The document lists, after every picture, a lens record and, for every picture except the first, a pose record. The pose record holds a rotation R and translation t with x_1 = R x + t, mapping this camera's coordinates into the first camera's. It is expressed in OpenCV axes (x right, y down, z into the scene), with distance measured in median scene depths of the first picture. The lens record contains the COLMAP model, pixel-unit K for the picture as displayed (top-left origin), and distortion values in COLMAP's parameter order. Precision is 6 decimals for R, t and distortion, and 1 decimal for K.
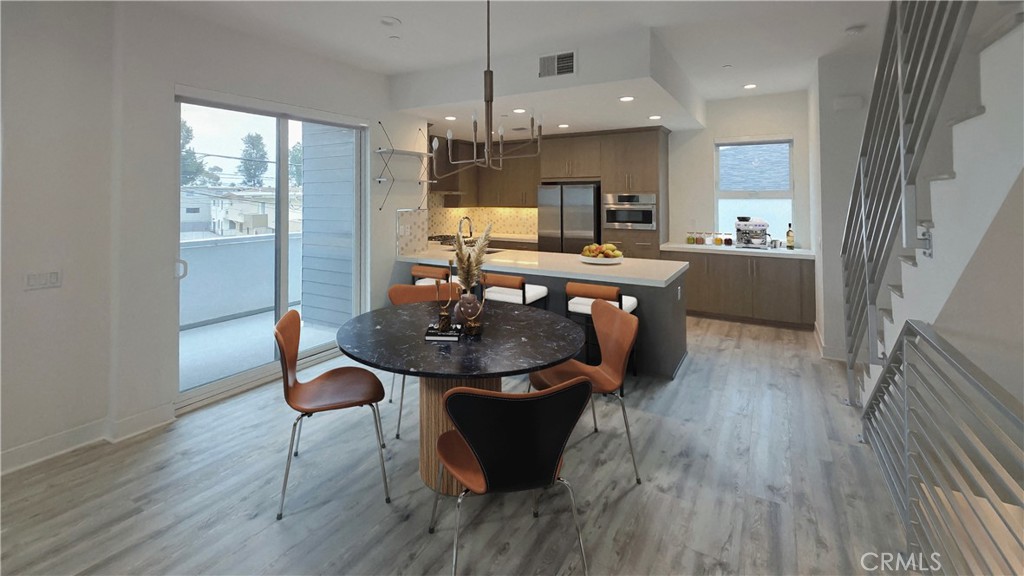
lens RADIAL K [[430.0, 0, 510.0], [0, 430.0, 293.2], [0, 0, 1]] dist [0.001451, -0.000132]
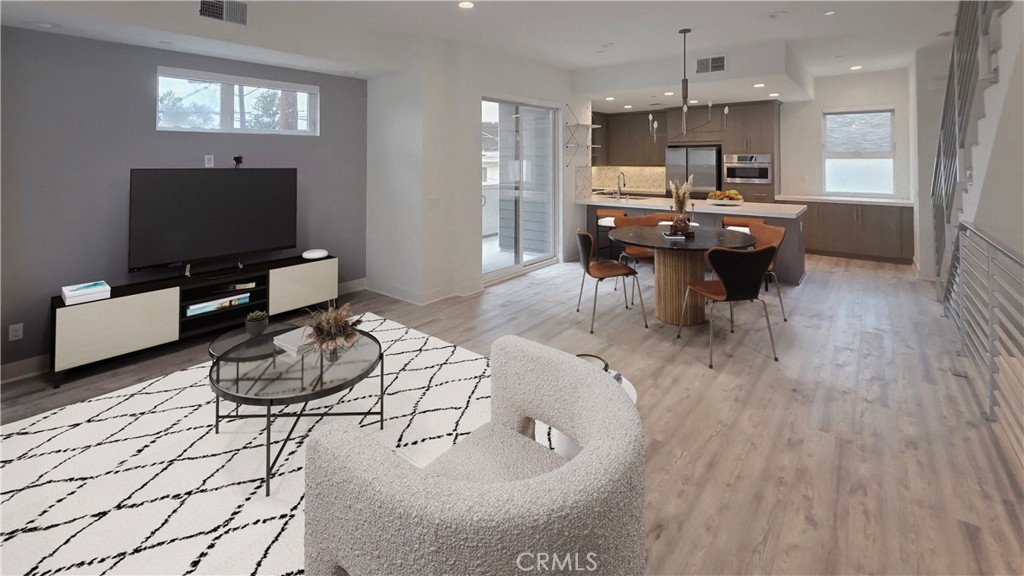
lens RADIAL K [[410.2, 0, 536.9], [0, 410.2, 239.0], [0, 0, 1]] dist [-0.002209, -0.000147]
pose [[0.990316, 0.023556, -0.136817, -0.183869], [-0.027287, 0.999303, -0.025458, 0.067738], [0.136122, 0.028944, 0.990269, -0.284477]]
